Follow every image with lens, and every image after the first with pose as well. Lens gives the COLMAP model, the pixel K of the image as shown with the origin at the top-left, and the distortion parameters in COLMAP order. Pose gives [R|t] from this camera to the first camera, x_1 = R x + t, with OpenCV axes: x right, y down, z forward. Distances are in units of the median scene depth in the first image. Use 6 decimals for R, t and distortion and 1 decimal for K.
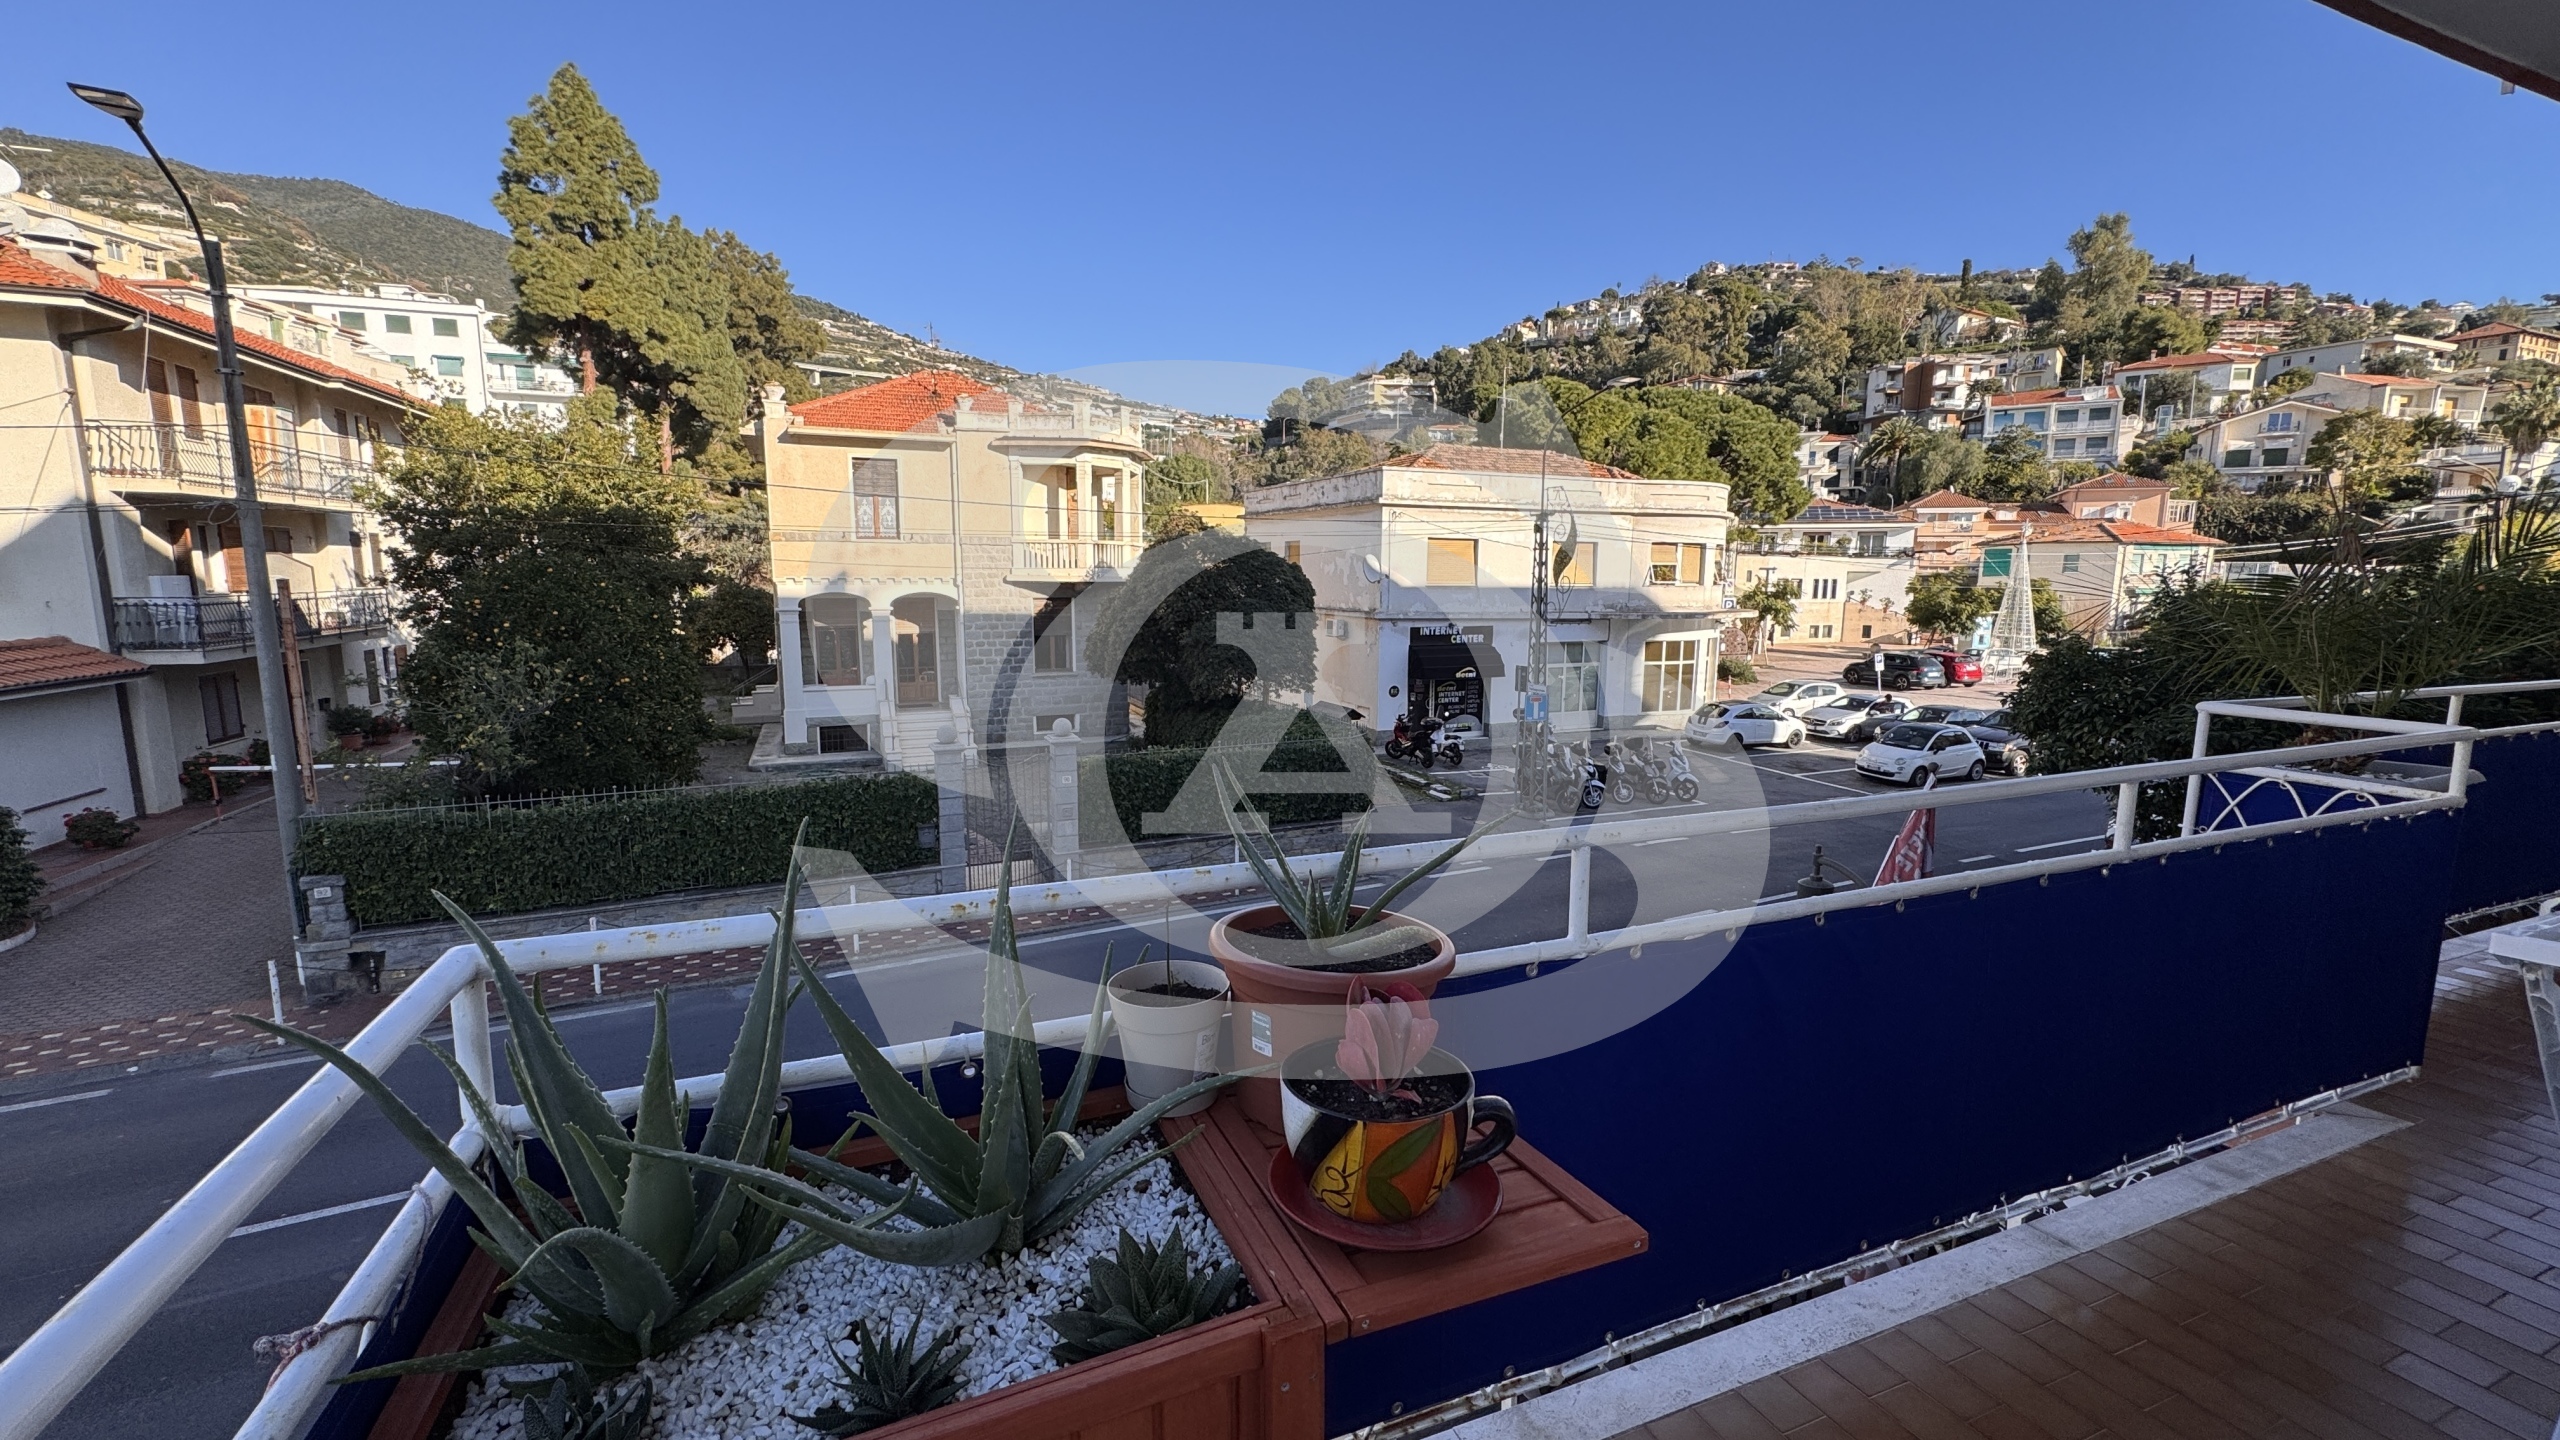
lens RADIAL K [[1016.8, 0, 1278.5], [0, 1016.8, 719.6], [0, 0, 1]] dist [-0.002407, -0.000023]
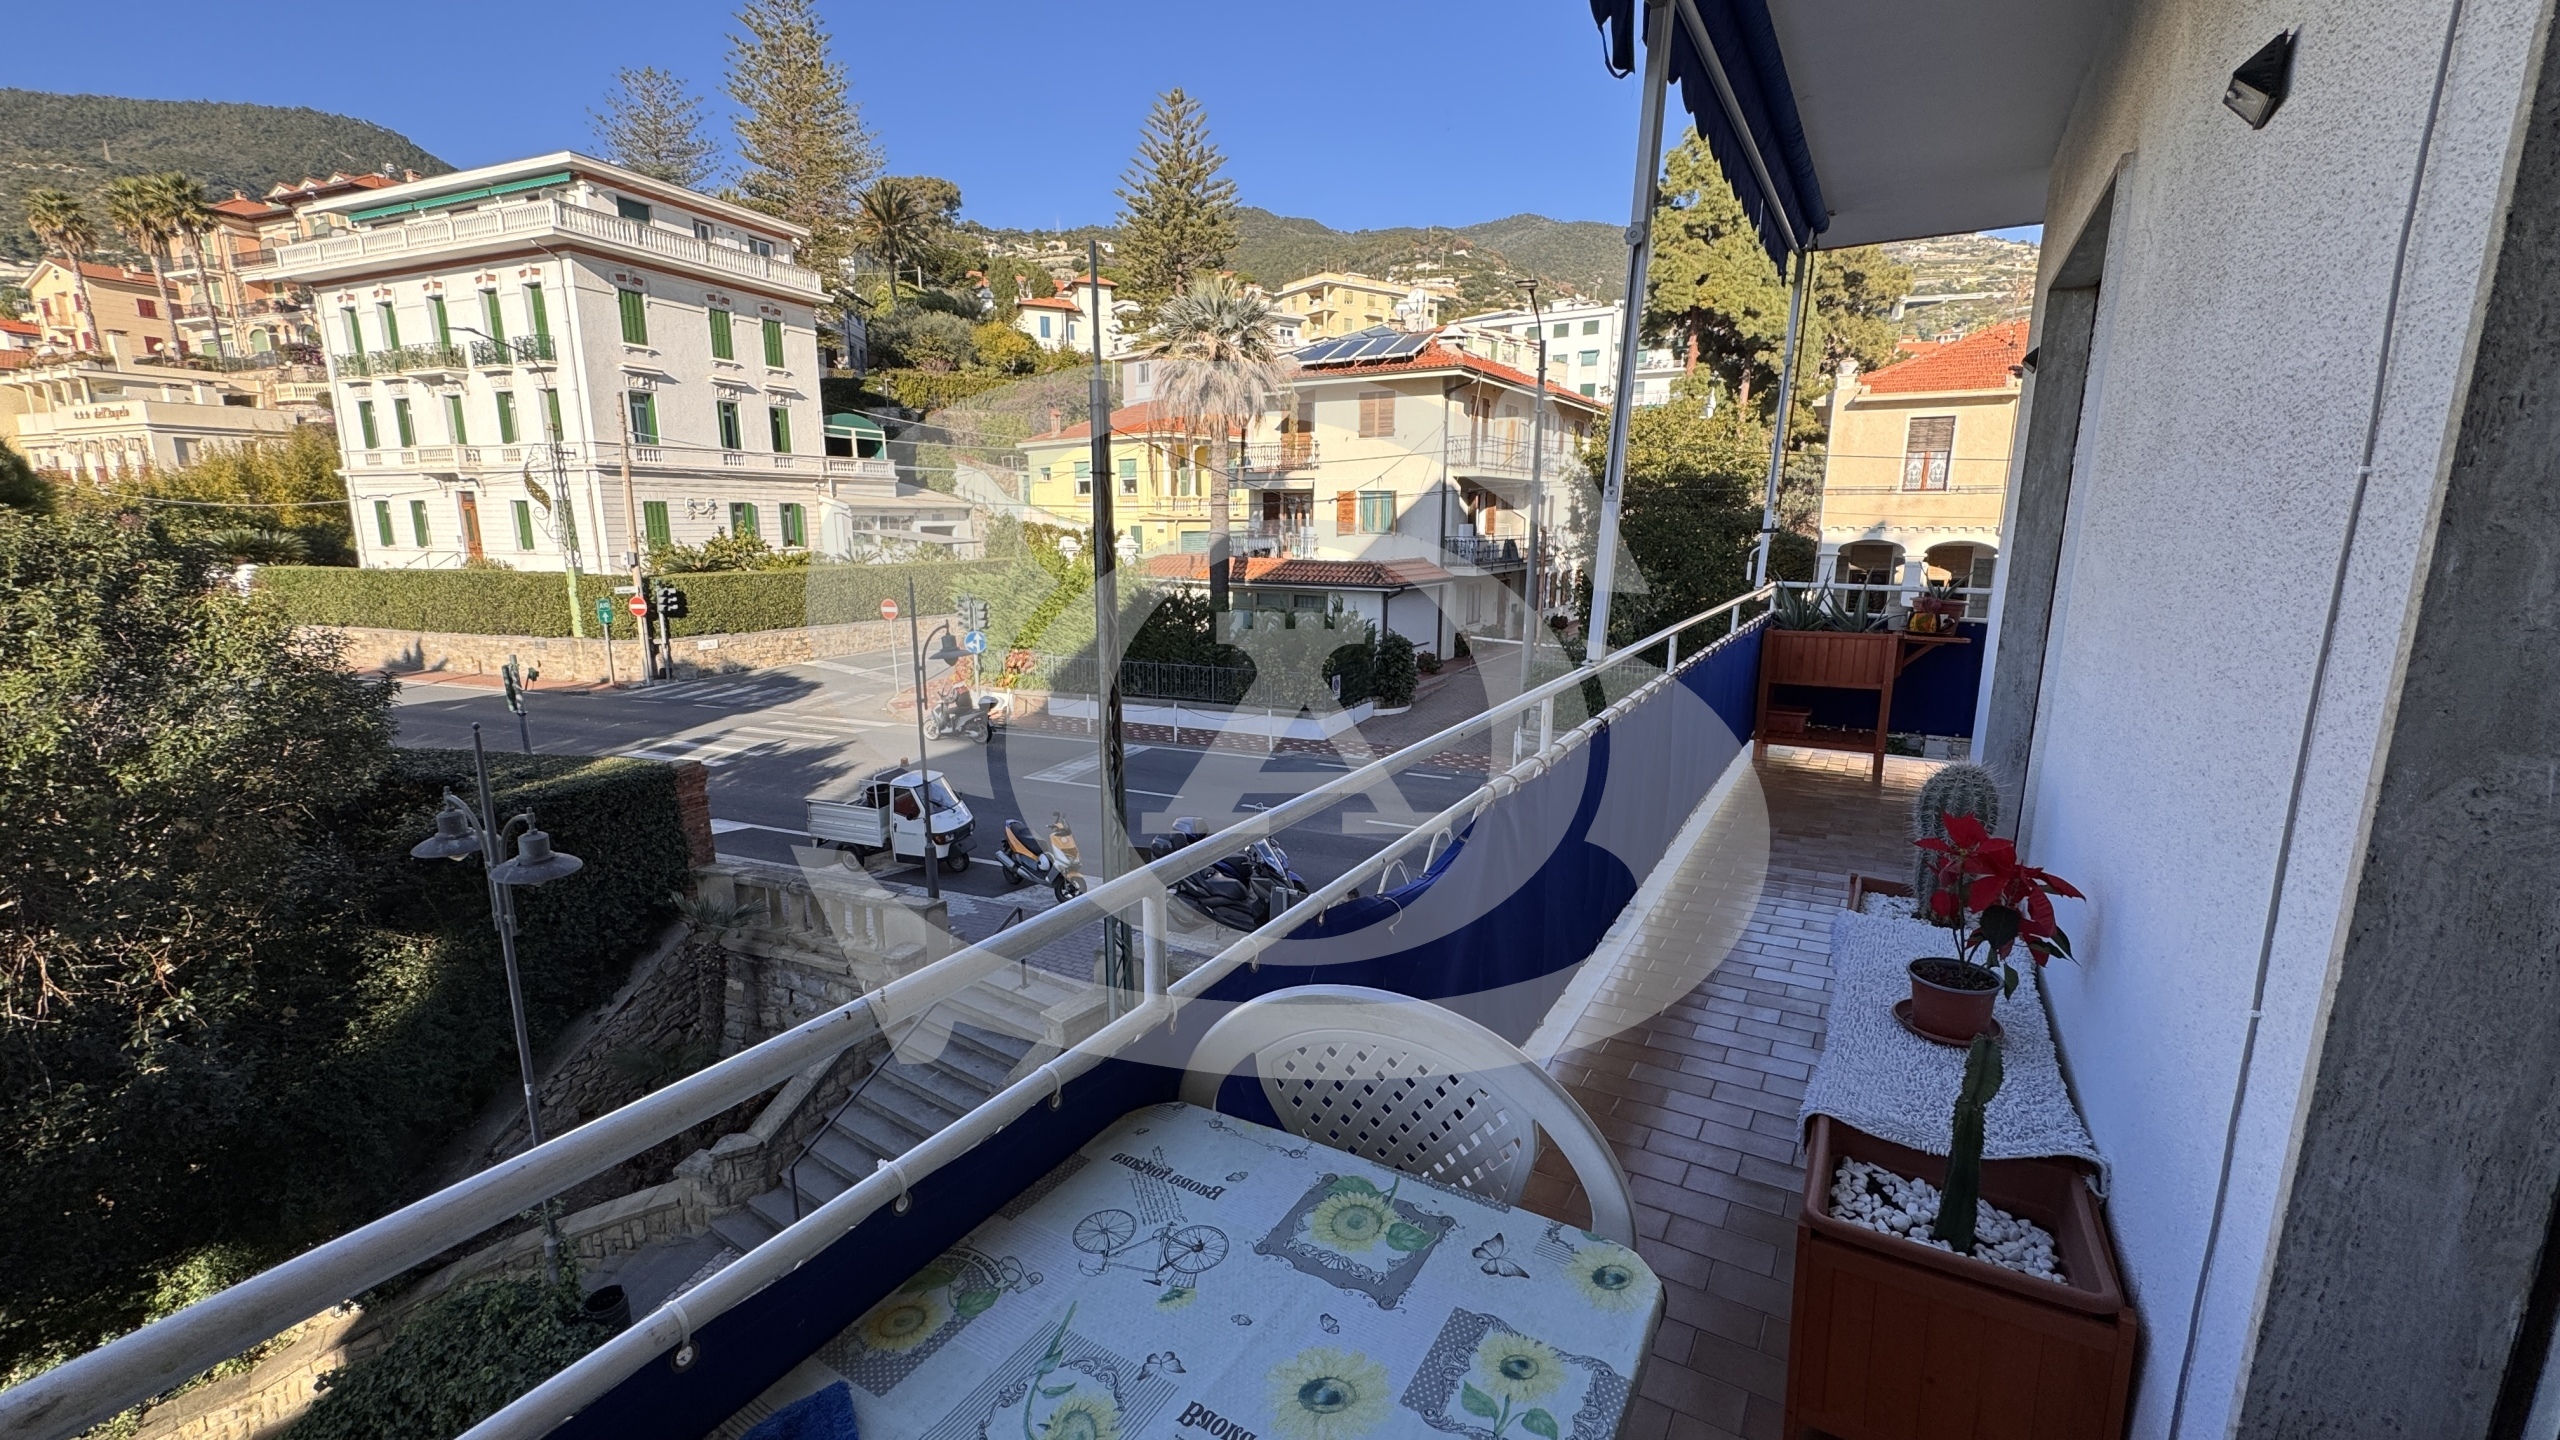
lens RADIAL K [[1016.8, 0, 1278.5], [0, 1016.8, 719.6], [0, 0, 1]] dist [-0.002407, -0.000023]
pose [[0.591523, 0.153164, -0.791607, 0.051252], [-0.114378, 0.987803, 0.105657, 0.015093], [0.798134, 0.028044, 0.601826, -0.106940]]
